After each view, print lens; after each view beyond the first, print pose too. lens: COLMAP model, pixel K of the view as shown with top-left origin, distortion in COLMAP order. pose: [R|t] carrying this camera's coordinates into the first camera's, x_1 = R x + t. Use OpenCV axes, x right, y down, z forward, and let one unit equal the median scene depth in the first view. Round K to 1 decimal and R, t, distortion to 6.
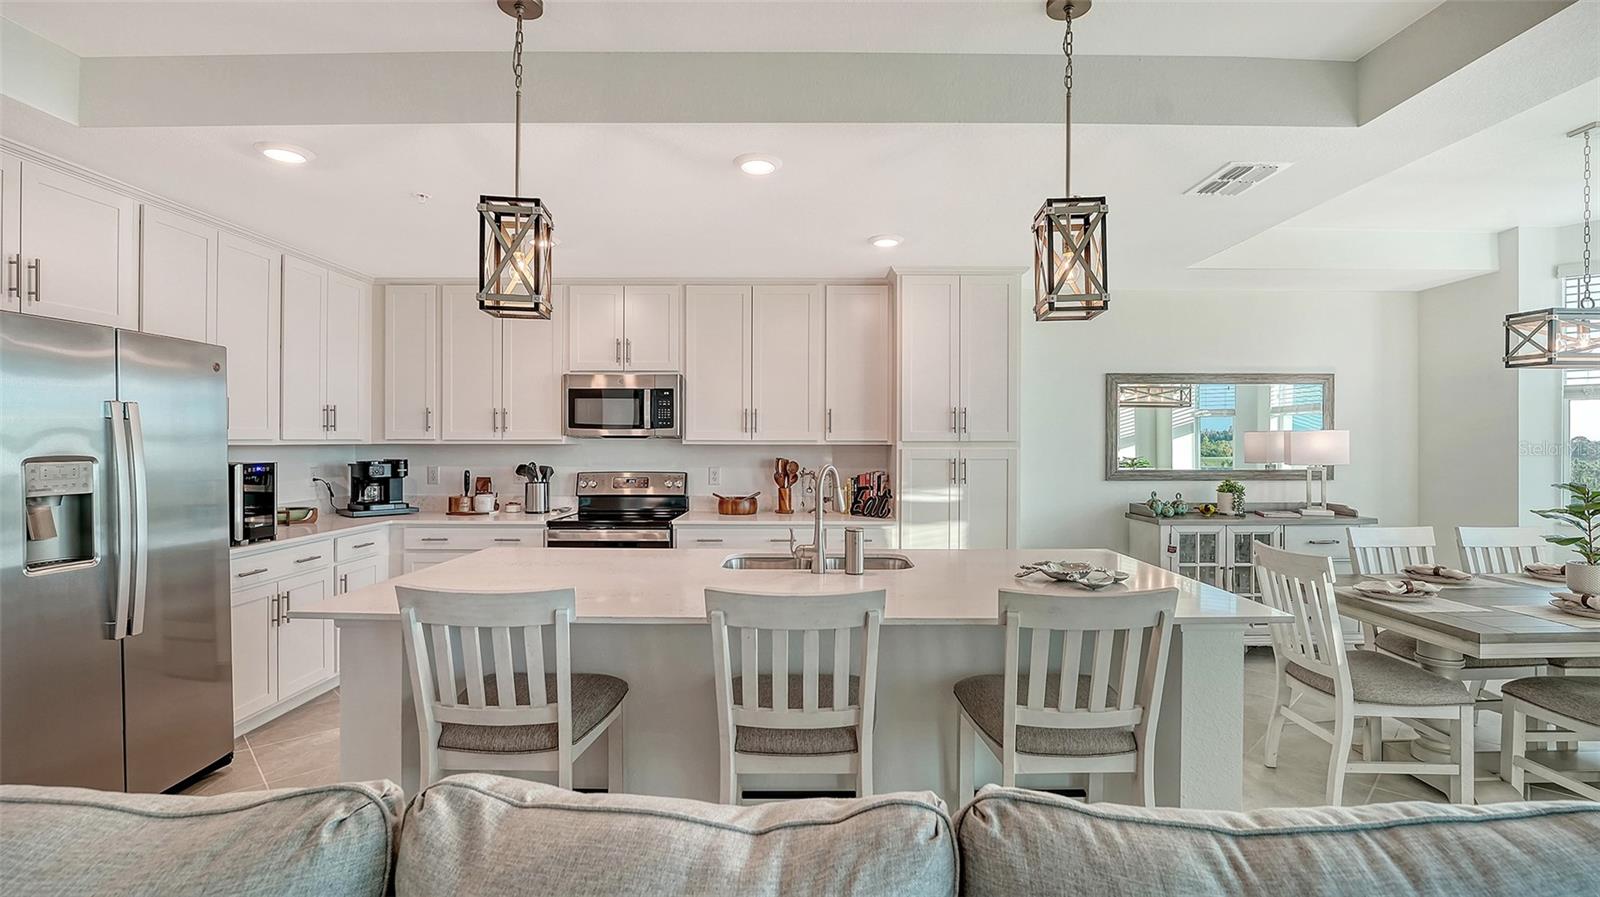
lens RADIAL K [[703.0, 0, 800.2], [0, 703.0, 440.6], [0, 0, 1]] dist [-0.010350, -0.000136]
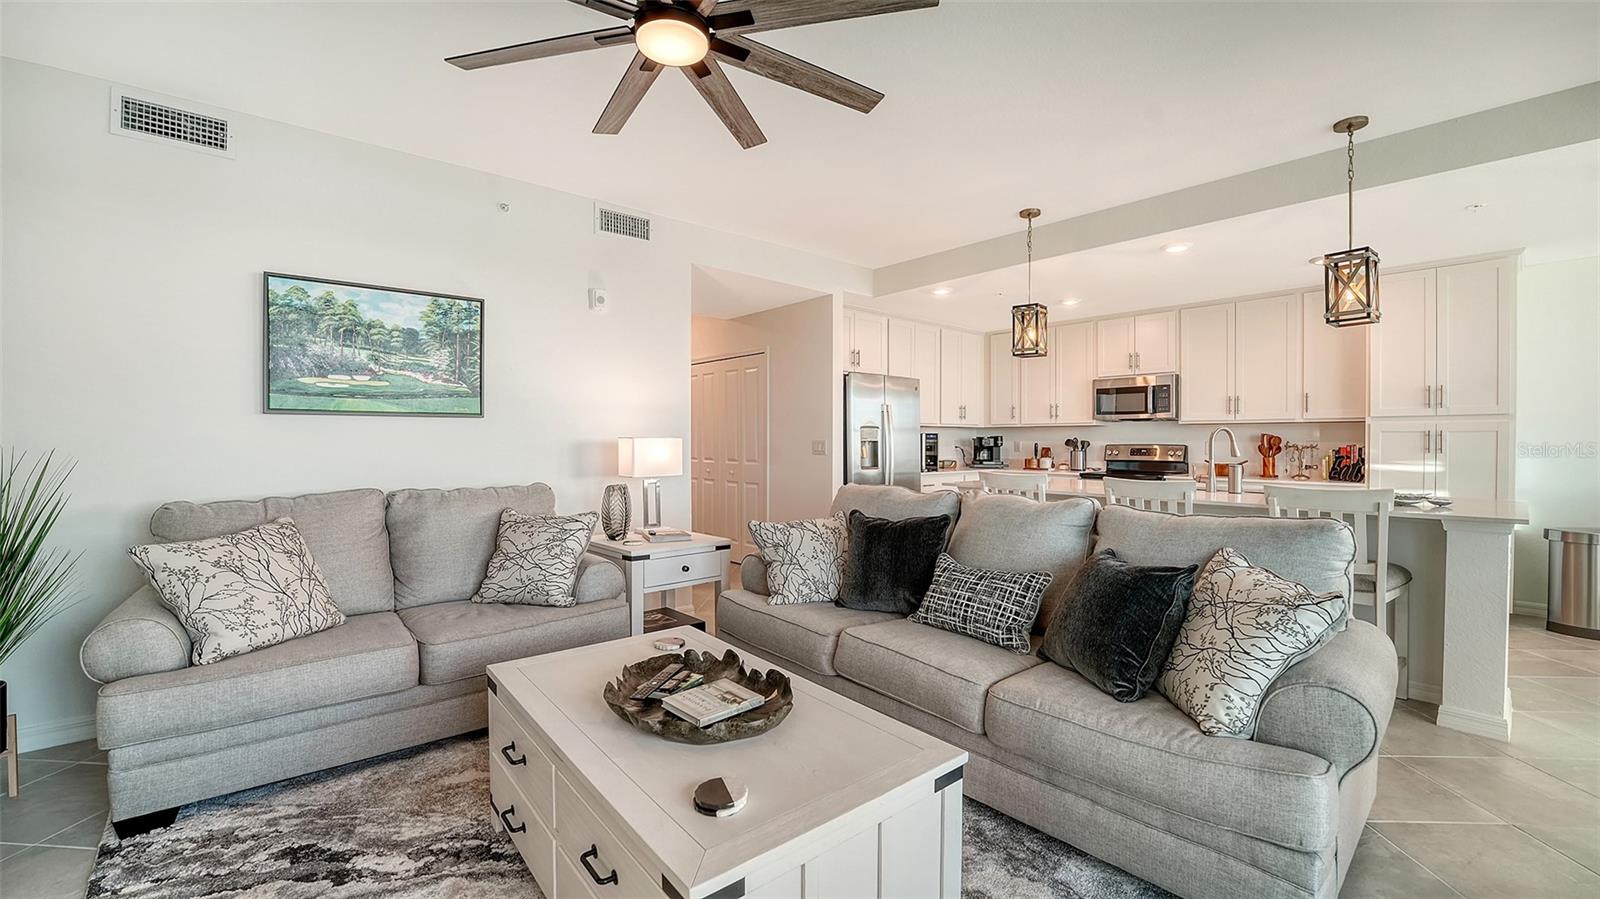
lens RADIAL K [[647.3, 0, 798.8], [0, 647.3, 441.7], [0, 0, 1]] dist [-0.005921, -0.000612]
pose [[0.653390, 0.003037, -0.757015, 0.311922], [-0.001024, 0.999995, 0.003128, 0.037243], [0.757021, -0.001268, 0.653390, -0.408896]]
